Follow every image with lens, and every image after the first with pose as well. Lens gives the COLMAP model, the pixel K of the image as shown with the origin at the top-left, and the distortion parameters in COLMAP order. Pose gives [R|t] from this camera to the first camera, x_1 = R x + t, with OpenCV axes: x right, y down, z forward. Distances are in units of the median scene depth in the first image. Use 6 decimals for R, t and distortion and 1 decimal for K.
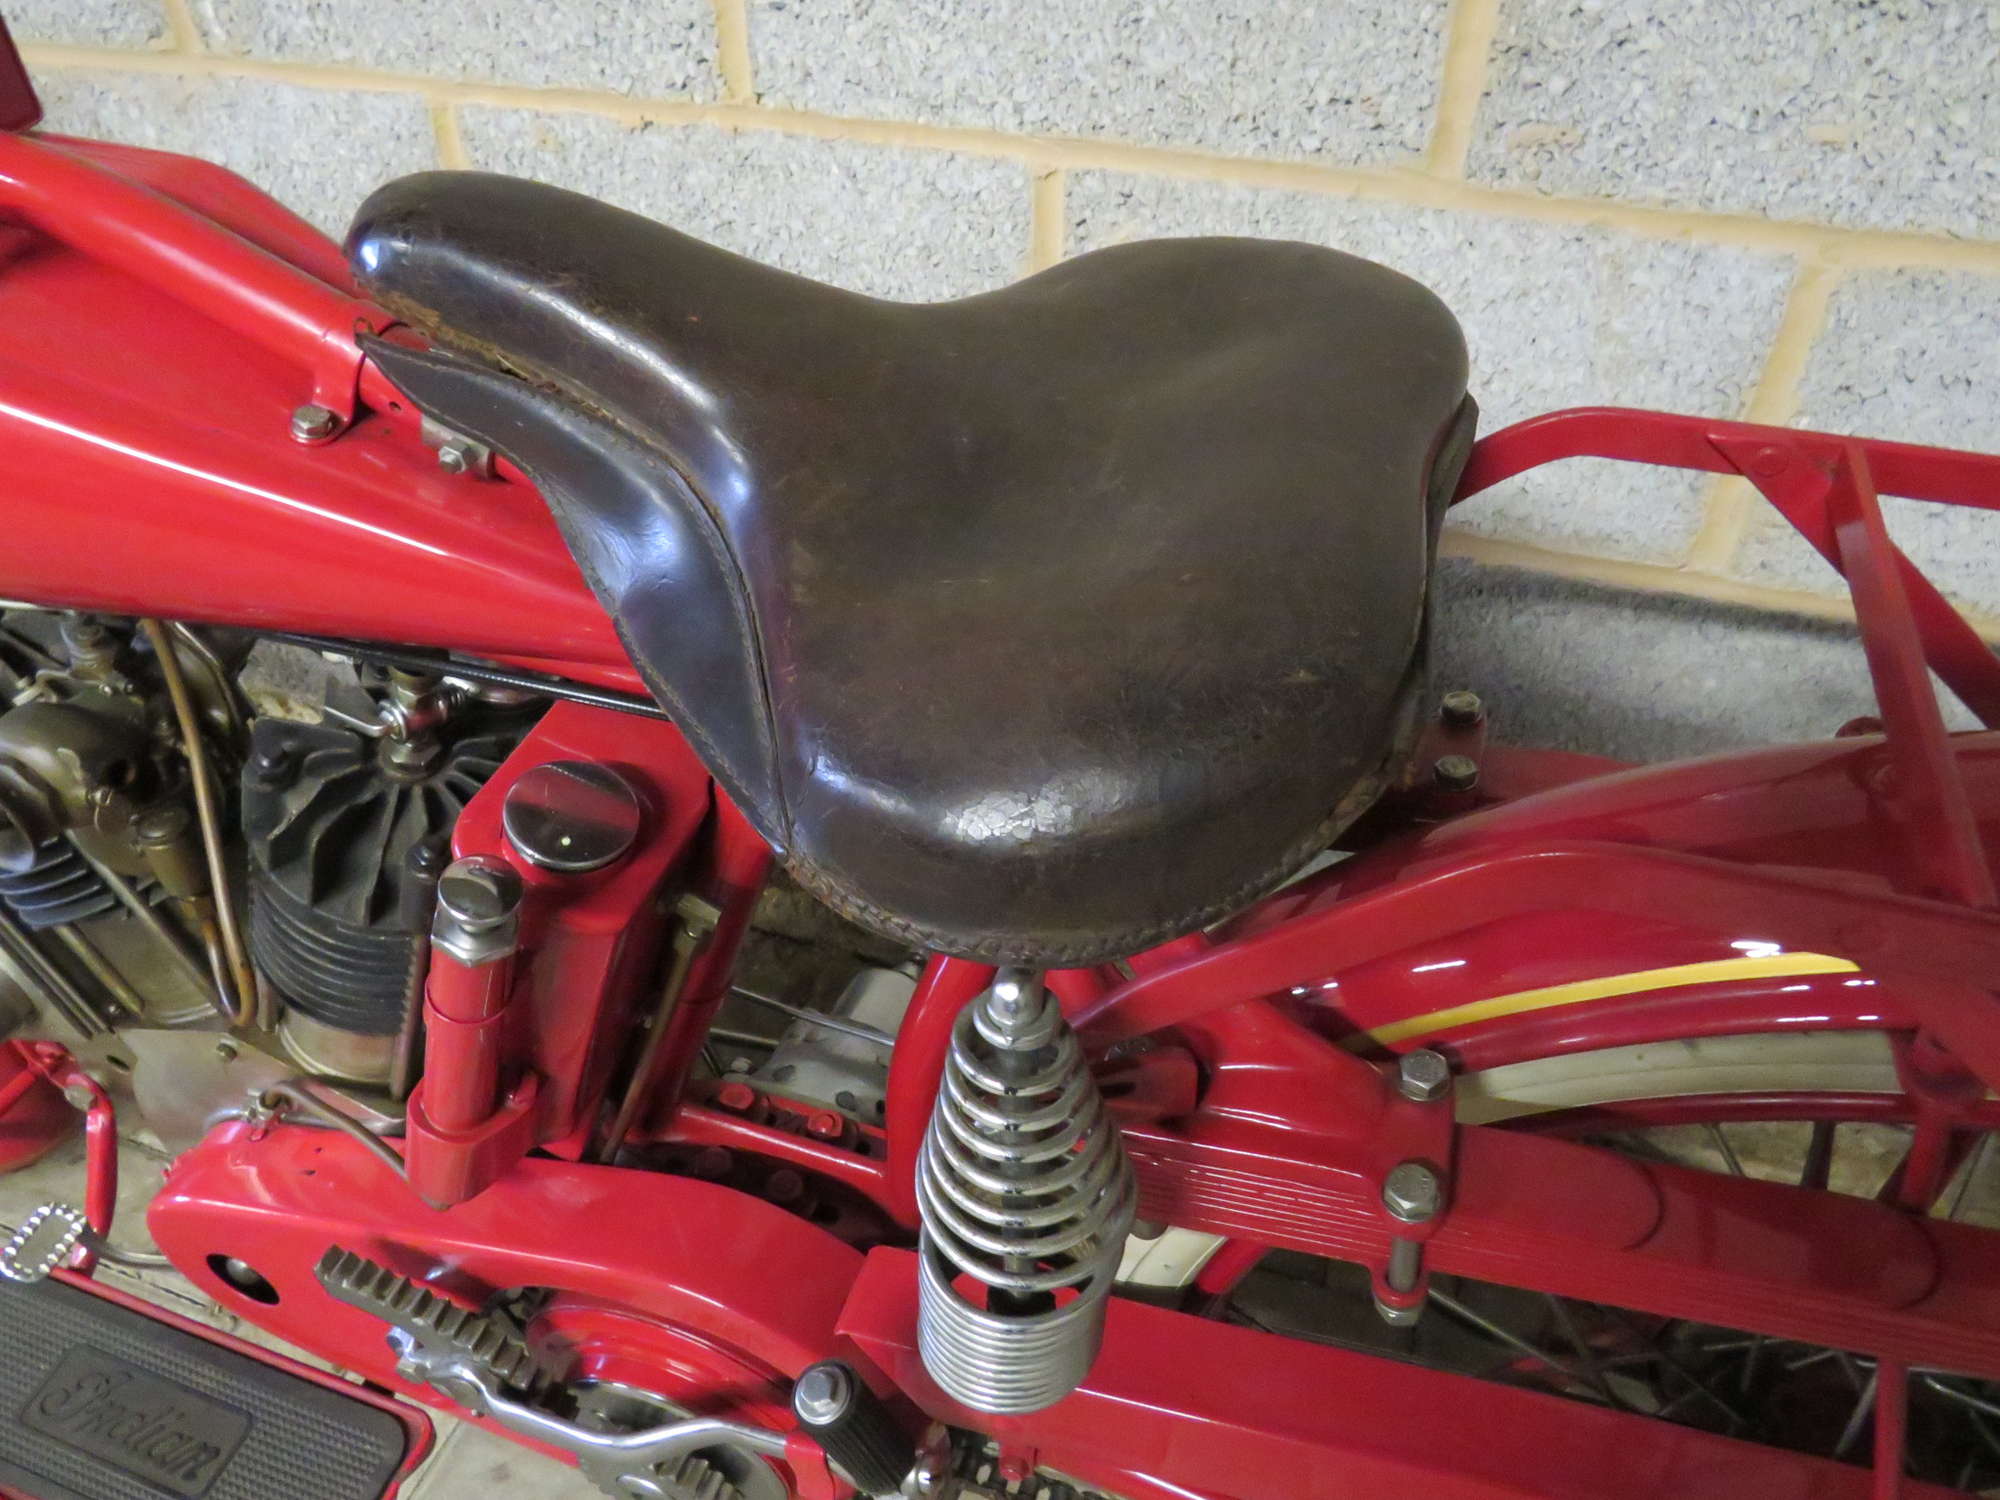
lens RADIAL K [[1409.3, 0, 998.3], [0, 1409.3, 756.3], [0, 0, 1]] dist [-0.040047, 0.023990]
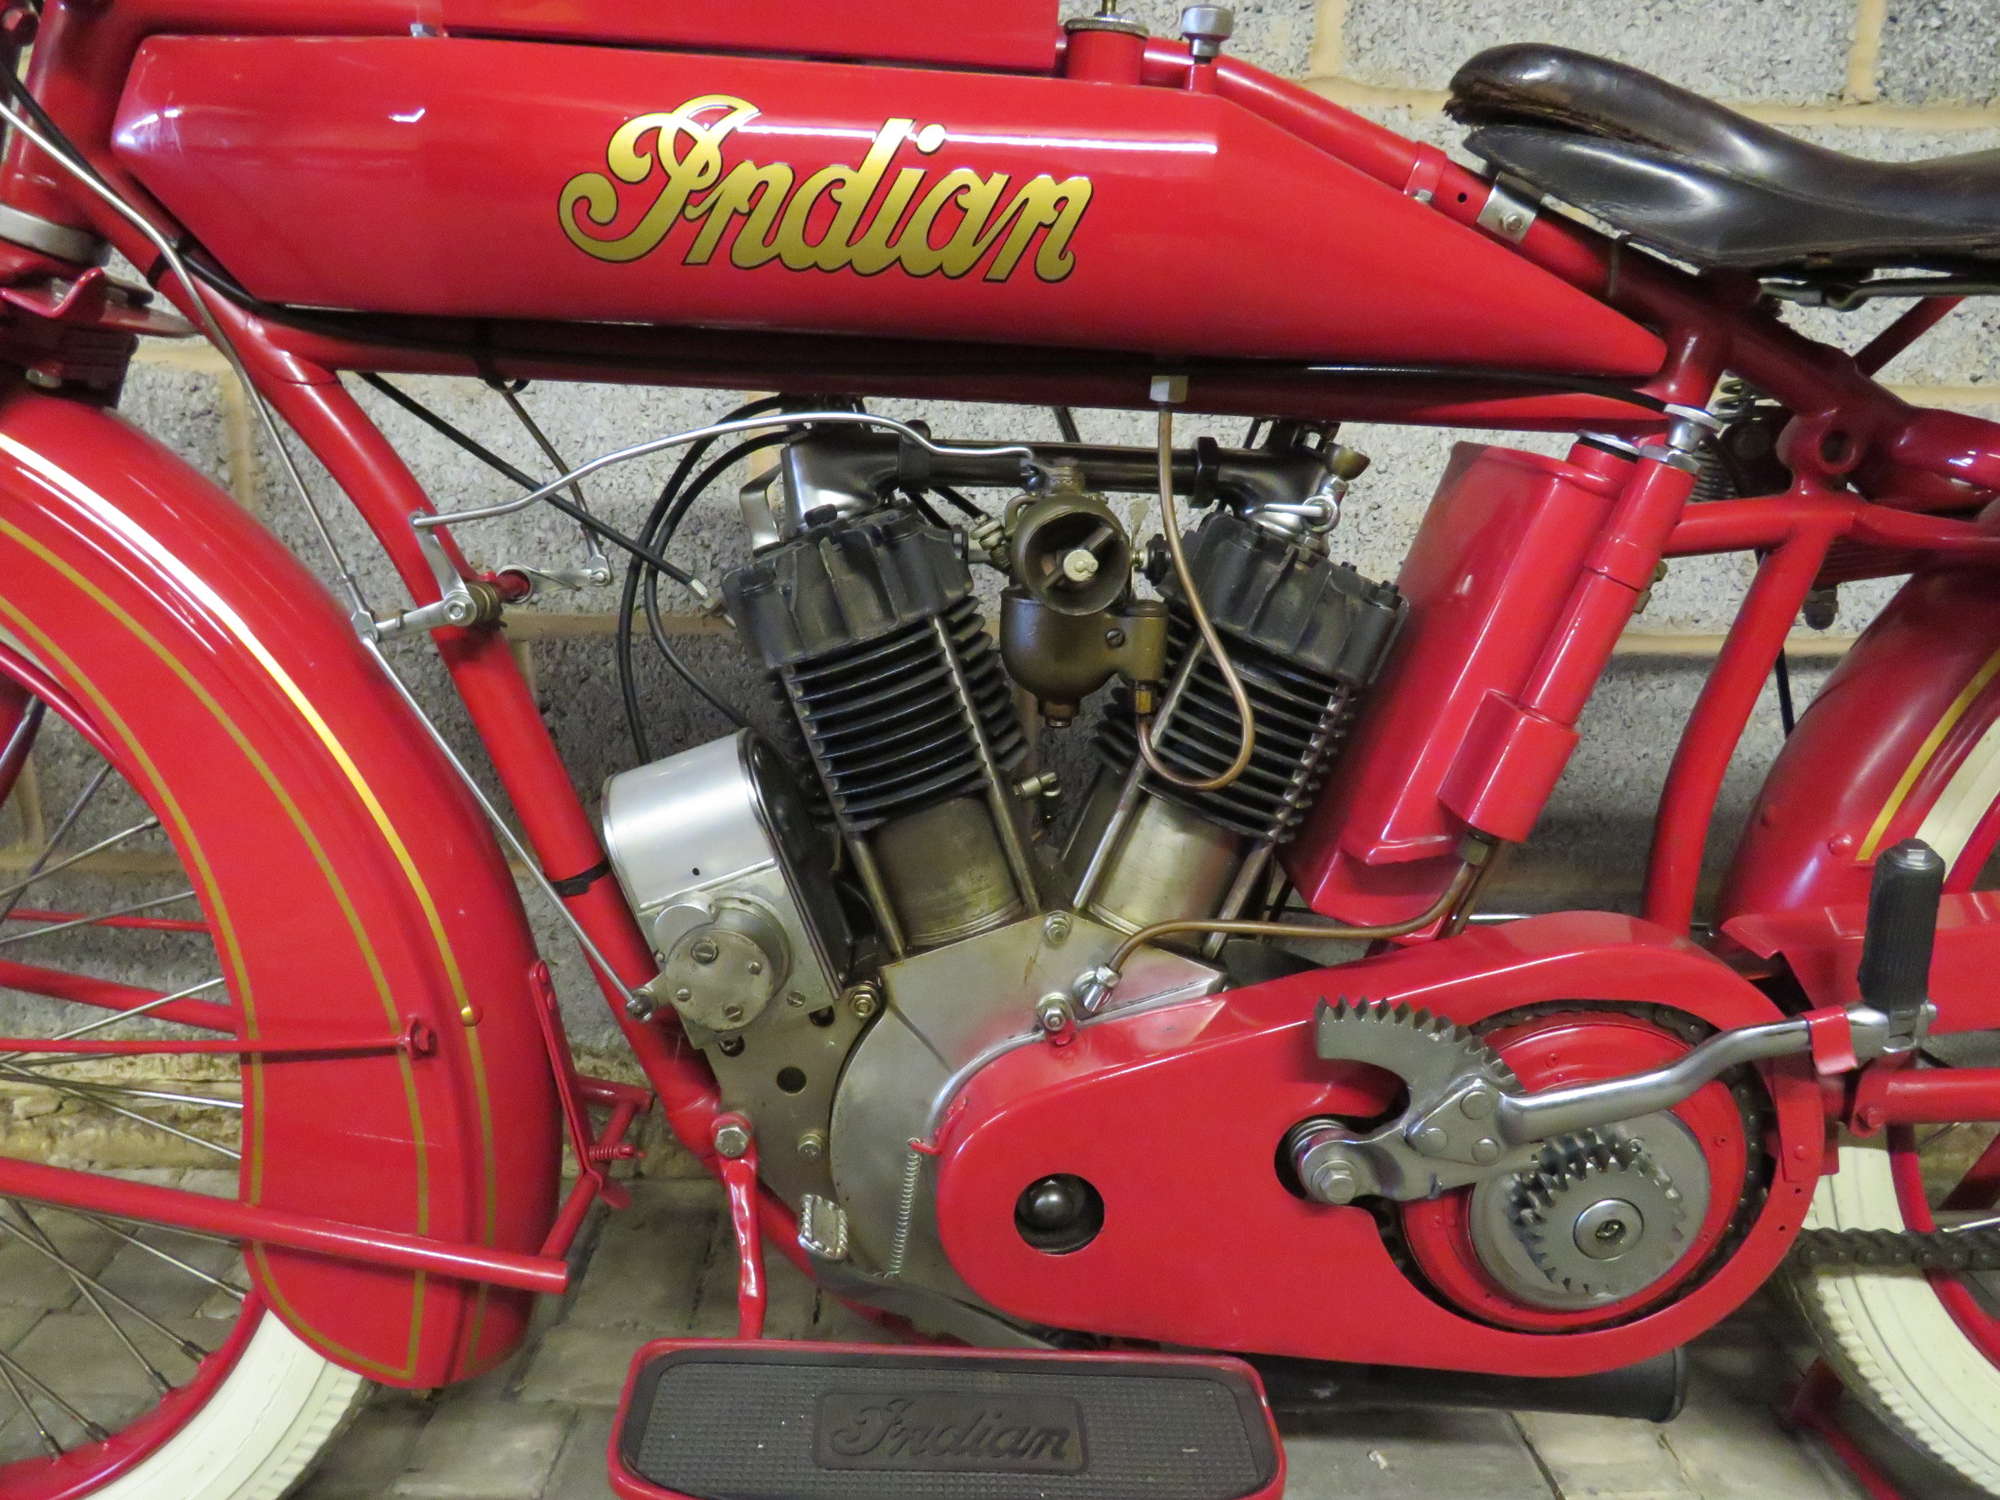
lens RADIAL K [[1409.3, 0, 998.0], [0, 1409.3, 754.3], [0, 0, 1]] dist [-0.040047, 0.023990]
pose [[0.938418, -0.073262, 0.337644, -0.766933], [0.210260, 0.896557, -0.389842, 0.401068], [-0.274157, 0.436828, 0.856750, 0.067029]]
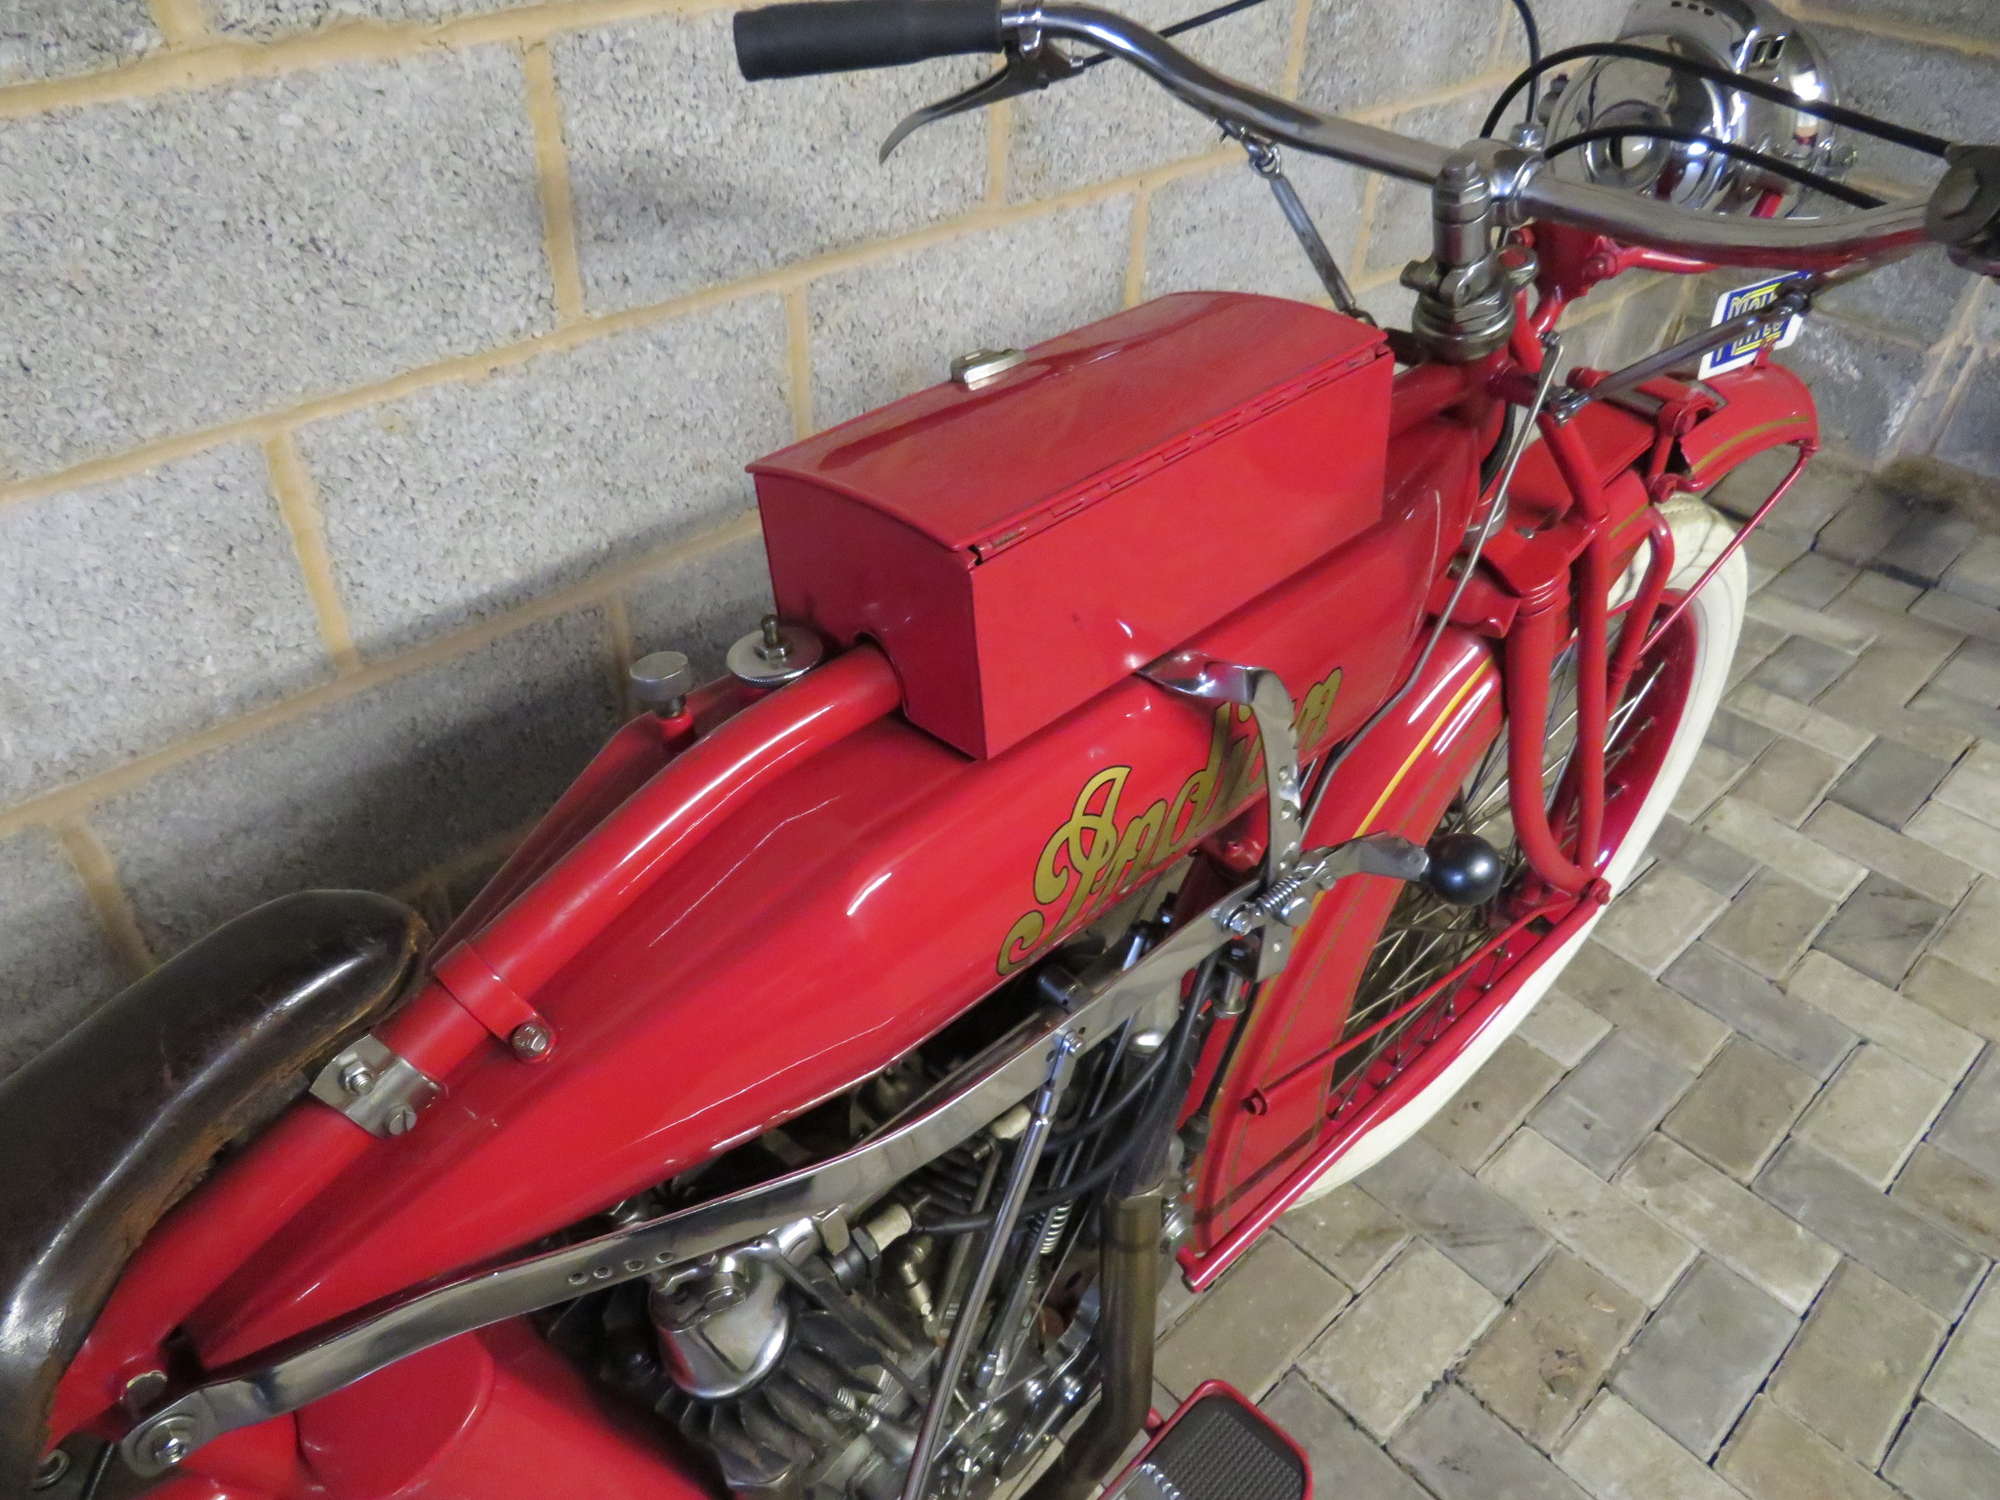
lens RADIAL K [[1409.3, 0, 995.7], [0, 1409.3, 748.9], [0, 0, 1]] dist [-0.040047, 0.023990]
pose [[0.477281, -0.545536, 0.688908, -1.147895], [0.528842, 0.804419, 0.270621, -0.347809], [-0.701804, 0.235161, 0.672436, 0.045593]]
